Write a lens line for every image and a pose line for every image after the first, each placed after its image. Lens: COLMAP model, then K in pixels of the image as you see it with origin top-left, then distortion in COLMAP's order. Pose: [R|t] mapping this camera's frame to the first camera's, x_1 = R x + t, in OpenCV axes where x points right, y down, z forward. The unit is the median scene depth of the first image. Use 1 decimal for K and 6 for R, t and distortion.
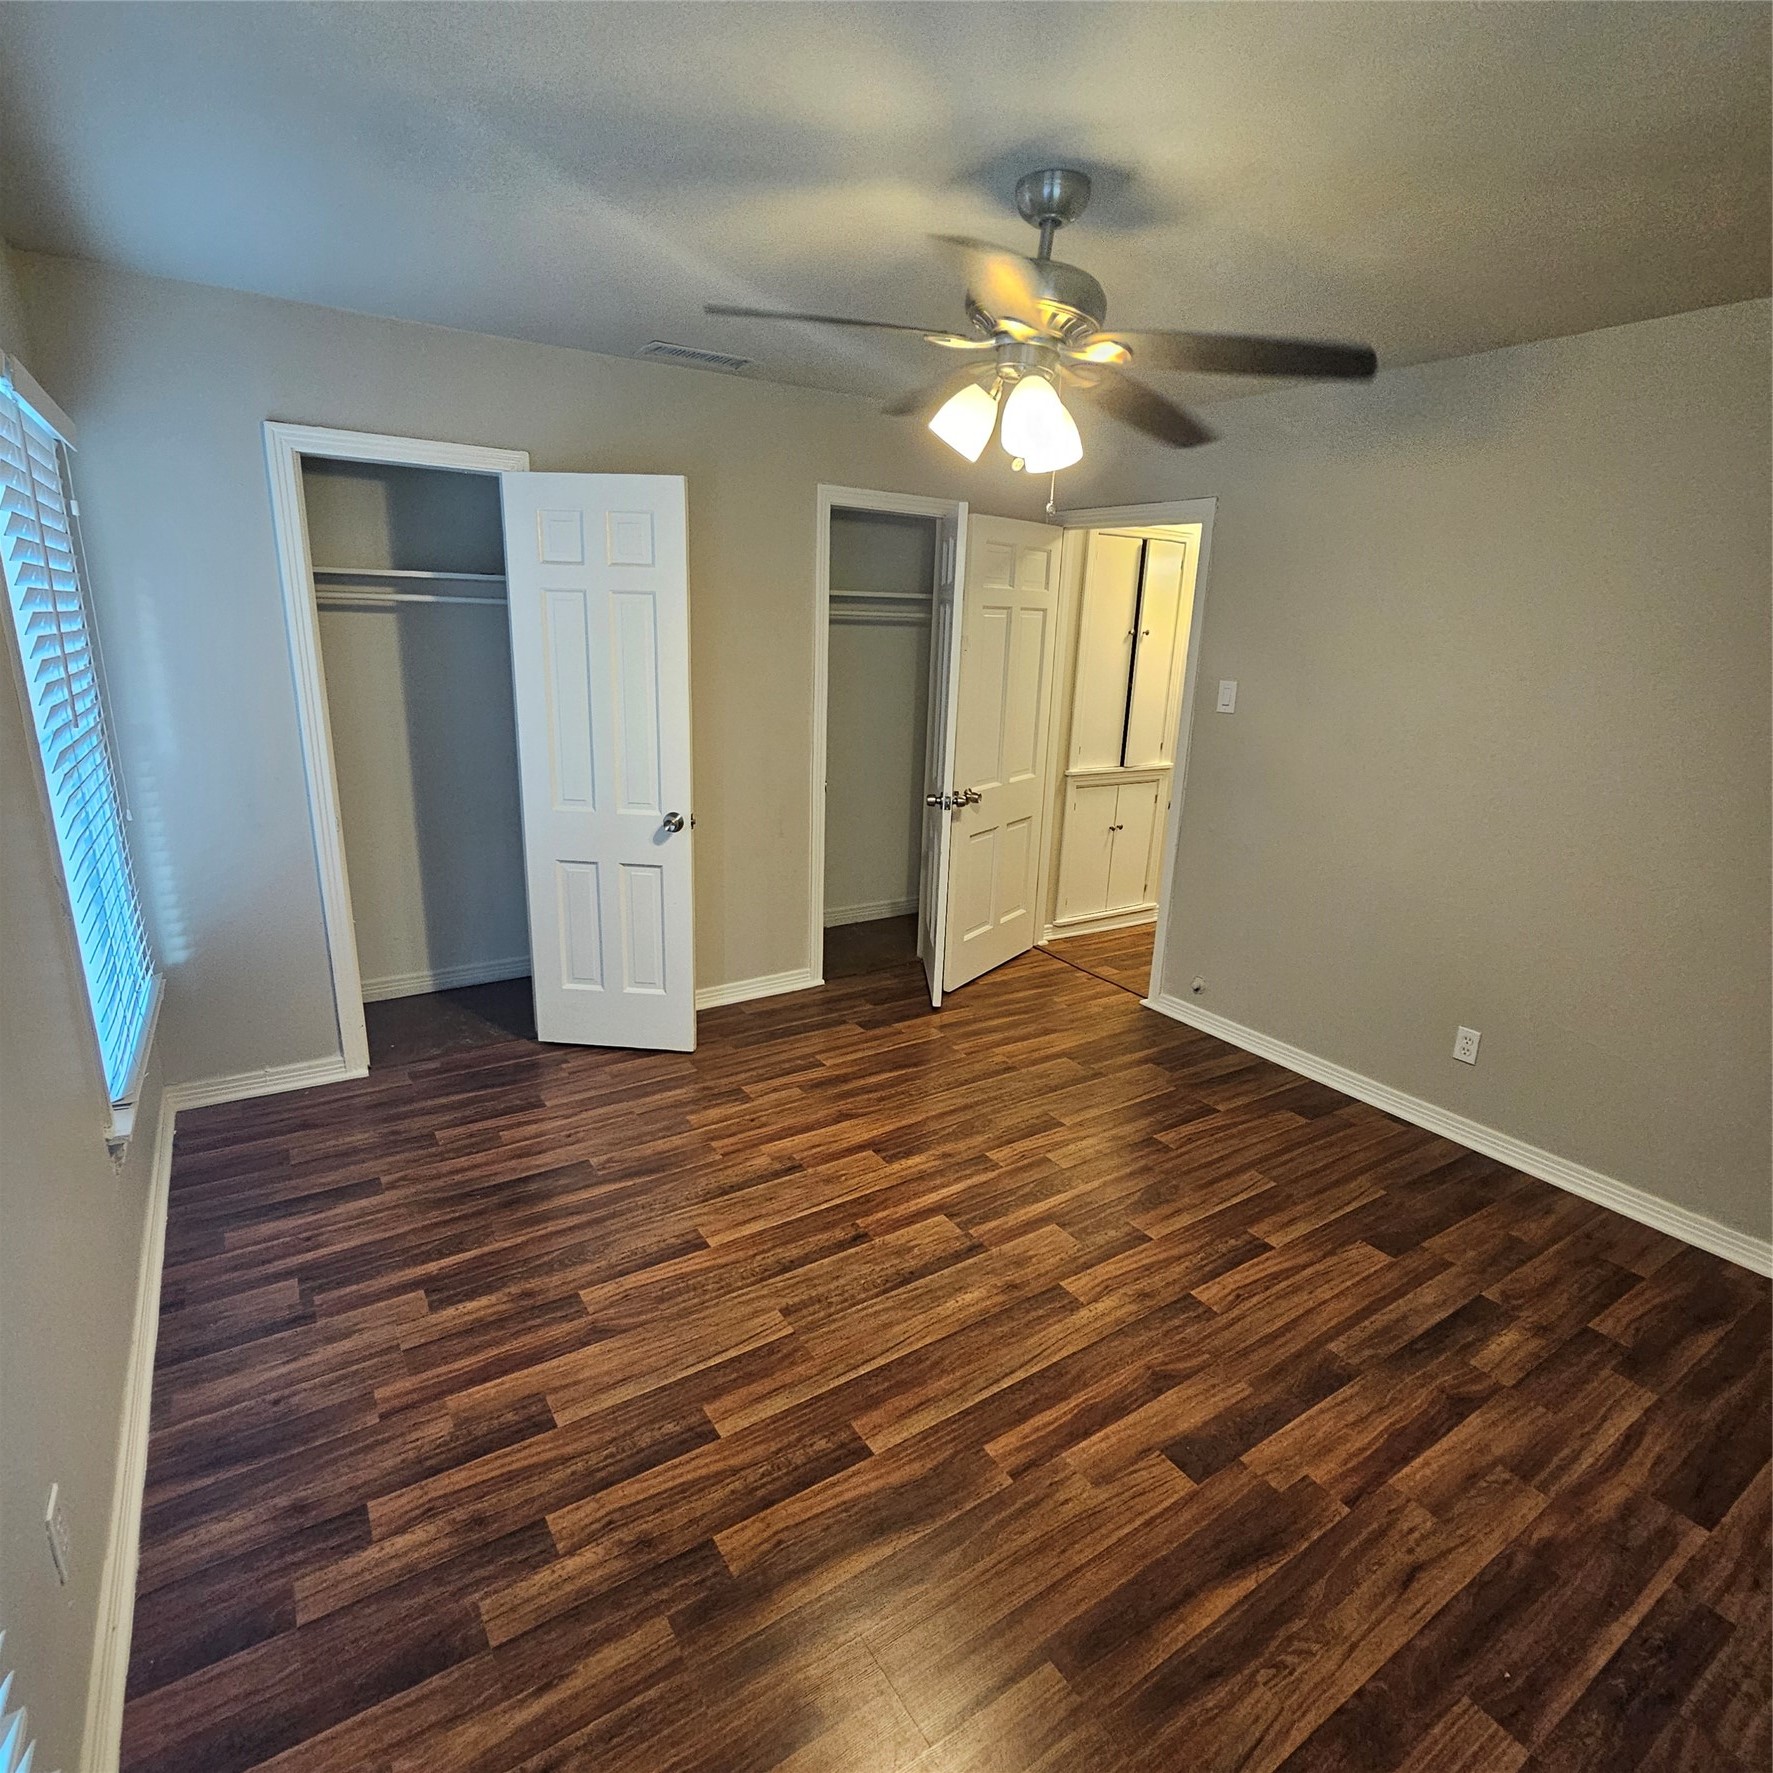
lens RADIAL K [[971.8, 0, 861.1], [0, 971.8, 886.8], [0, 0, 1]] dist [0.001330, -0.003045]
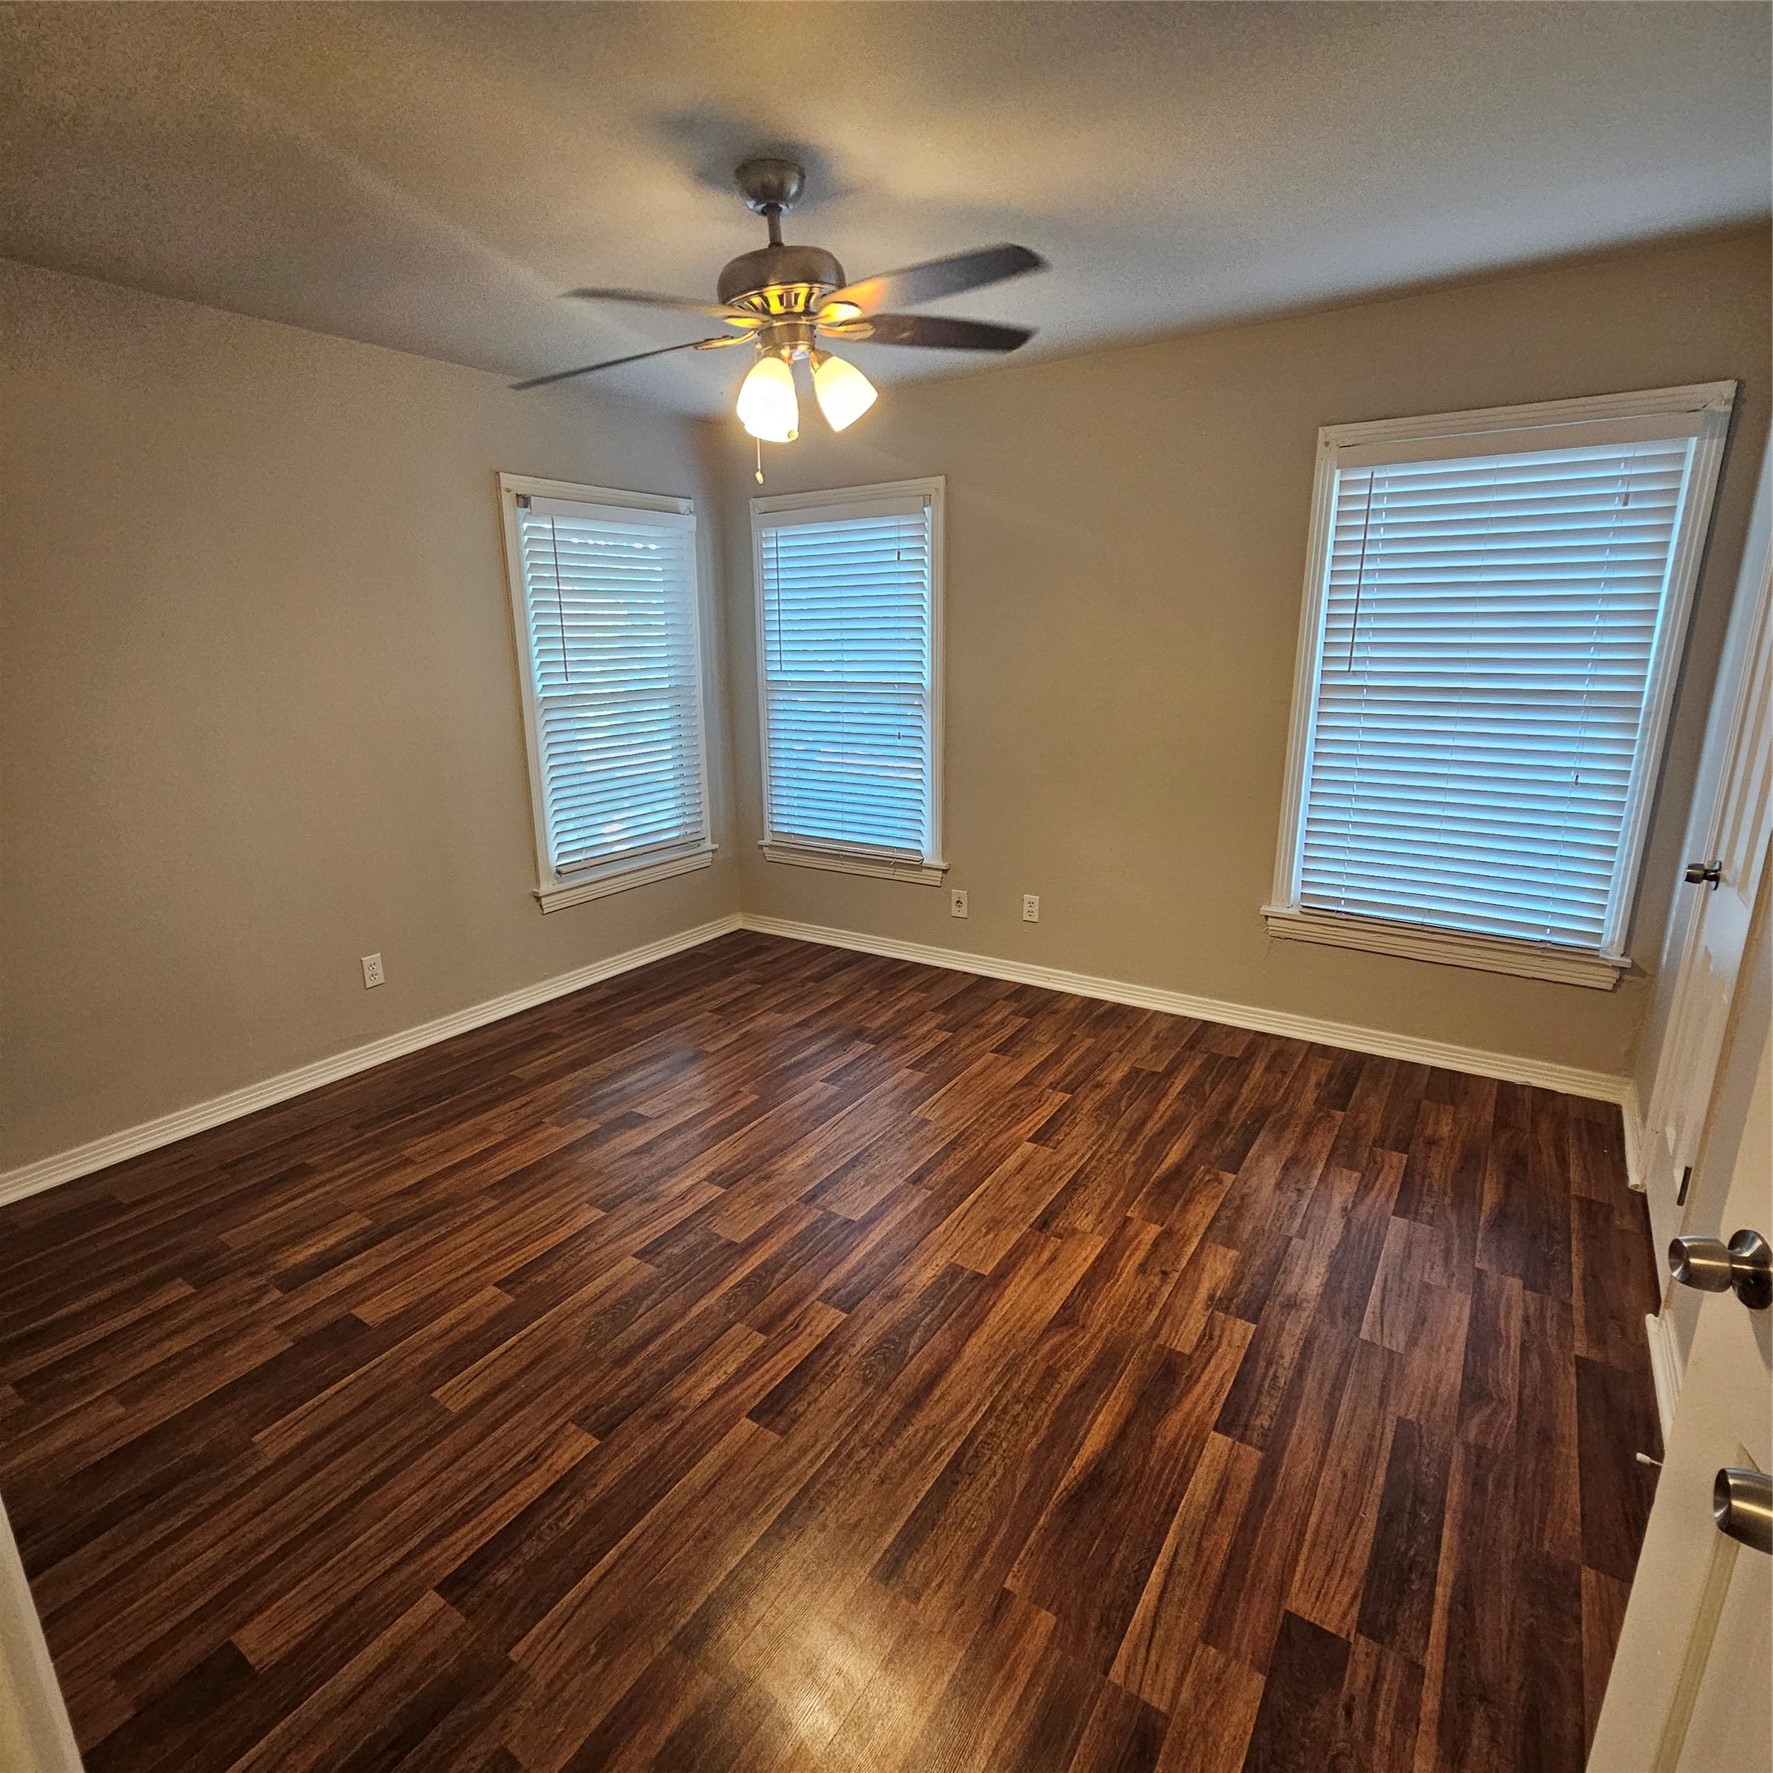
lens RADIAL K [[971.8, 0, 861.1], [0, 971.8, 886.8], [0, 0, 1]] dist [0.001330, -0.003045]
pose [[-0.920110, 0.084732, -0.382384, 0.422420], [-0.116263, 0.873220, 0.473254, -0.396562], [0.374005, 0.479903, -0.793607, 1.640924]]
